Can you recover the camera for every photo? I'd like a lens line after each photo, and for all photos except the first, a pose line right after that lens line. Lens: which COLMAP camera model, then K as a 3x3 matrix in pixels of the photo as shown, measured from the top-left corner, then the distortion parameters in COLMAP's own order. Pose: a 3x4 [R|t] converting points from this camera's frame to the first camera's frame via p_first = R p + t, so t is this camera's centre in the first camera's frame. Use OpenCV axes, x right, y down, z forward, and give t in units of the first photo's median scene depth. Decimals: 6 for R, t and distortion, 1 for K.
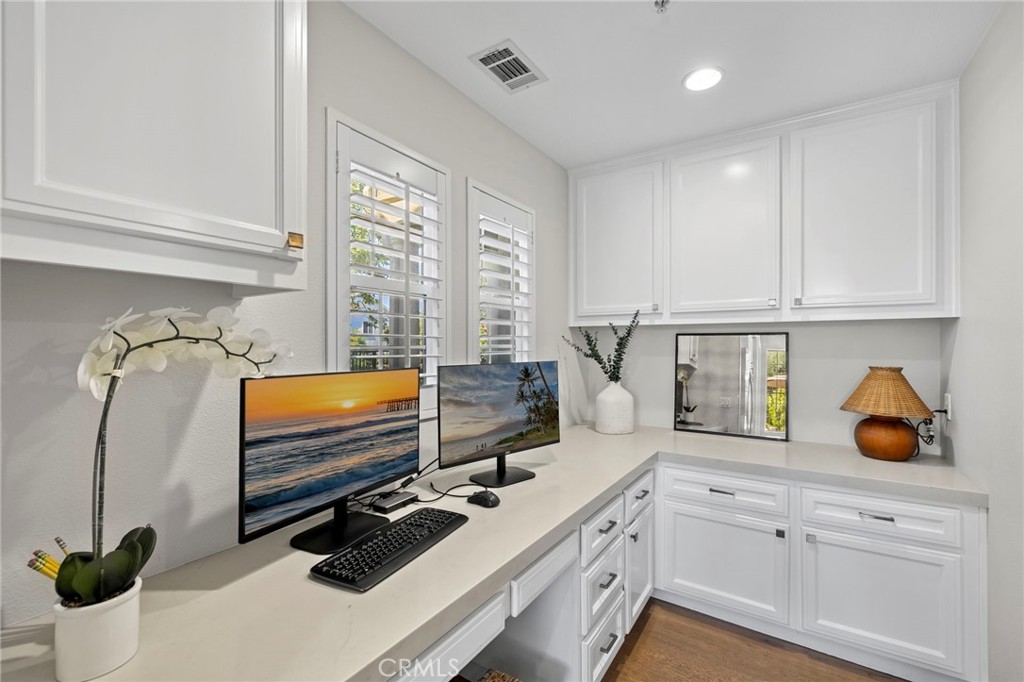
lens RADIAL K [[433.9, 0, 517.1], [0, 433.9, 347.0], [0, 0, 1]] dist [0.002630, 0.000091]
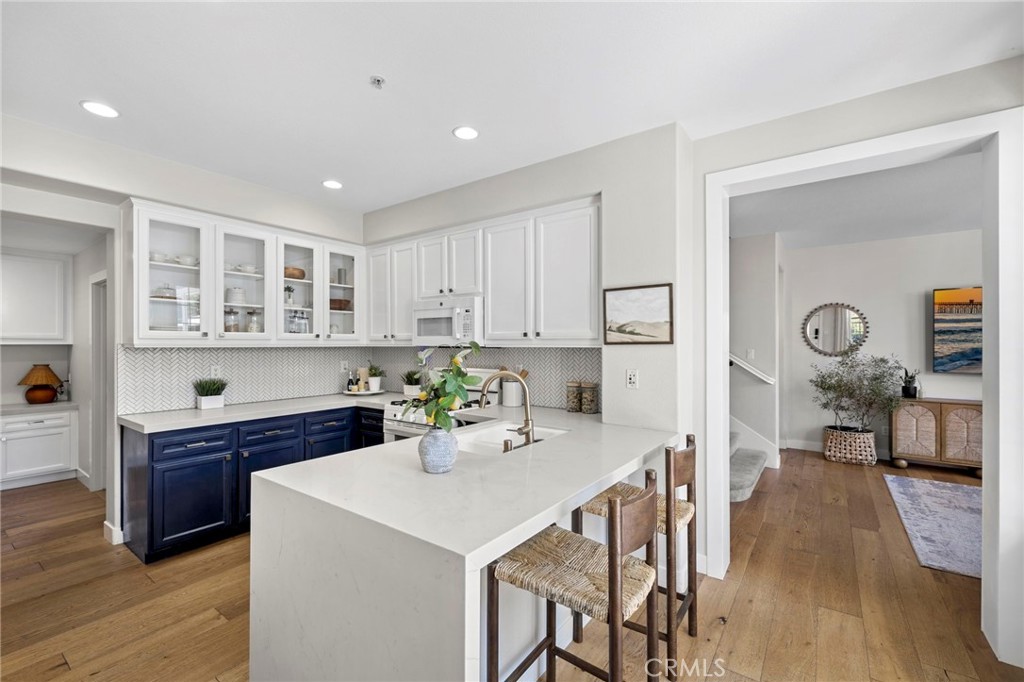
lens RADIAL K [[433.9, 0, 515.9], [0, 433.9, 343.4], [0, 0, 1]] dist [0.002630, 0.000091]
pose [[0.058804, 0.005879, 0.998252, -1.365907], [0.006487, 0.999959, -0.006271, -0.036810], [-0.998248, 0.006844, 0.058764, -1.719016]]
